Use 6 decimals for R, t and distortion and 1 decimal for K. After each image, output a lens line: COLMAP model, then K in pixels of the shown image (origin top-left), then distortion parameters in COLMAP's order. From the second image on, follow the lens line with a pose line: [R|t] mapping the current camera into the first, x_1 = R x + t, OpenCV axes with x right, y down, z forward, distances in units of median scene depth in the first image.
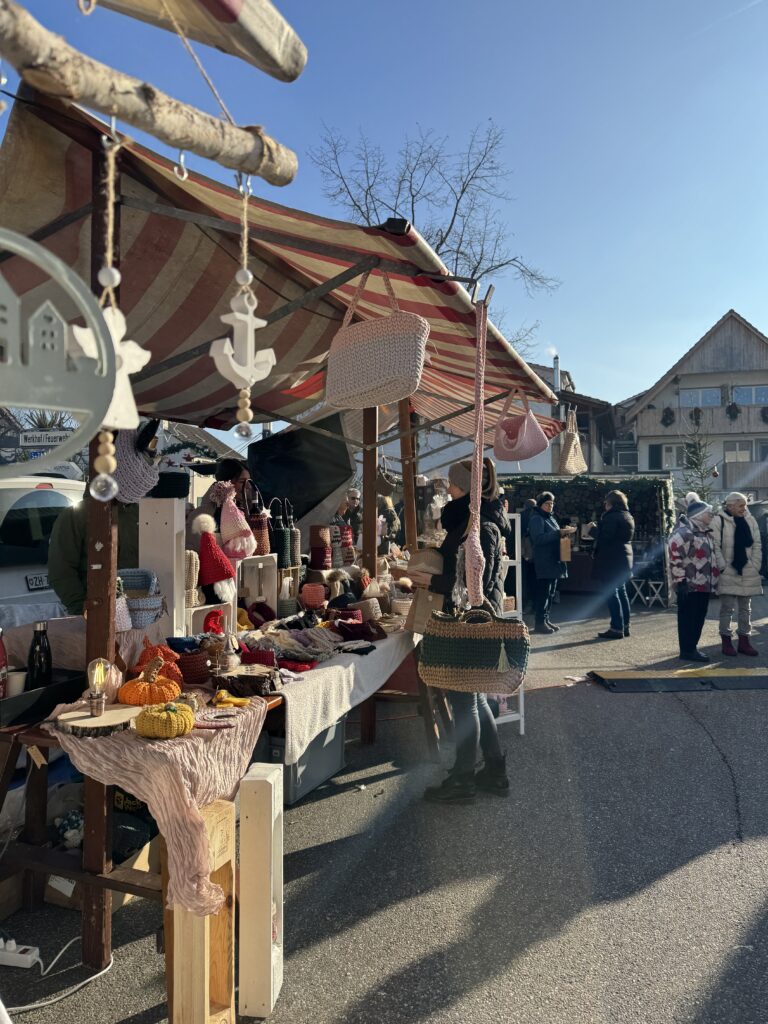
lens RADIAL K [[724.1, 0, 384.0], [0, 724.1, 512.0], [0, 0, 1]] dist [0.000798, 0.002513]
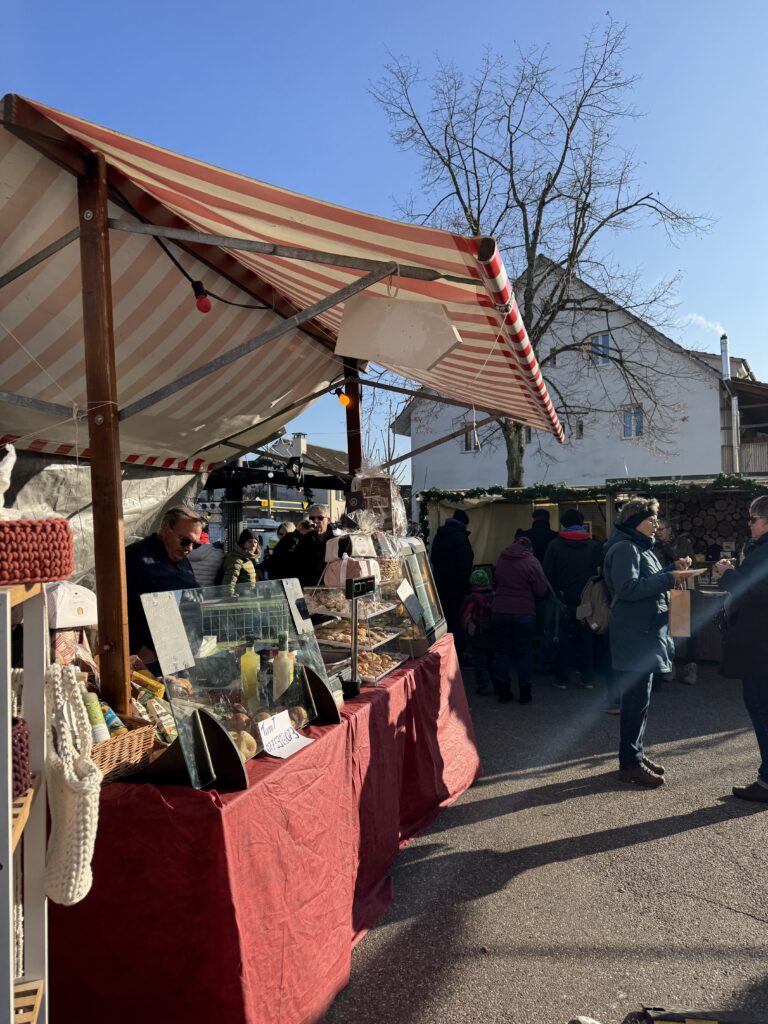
lens RADIAL K [[724.1, 0, 384.0], [0, 724.1, 512.0], [0, 0, 1]] dist [0.000798, 0.002513]
pose [[0.972720, -0.016864, -0.231367, 0.084719], [0.010290, 0.999509, -0.029589, -0.003151], [0.231752, 0.026401, 0.972416, 0.222418]]
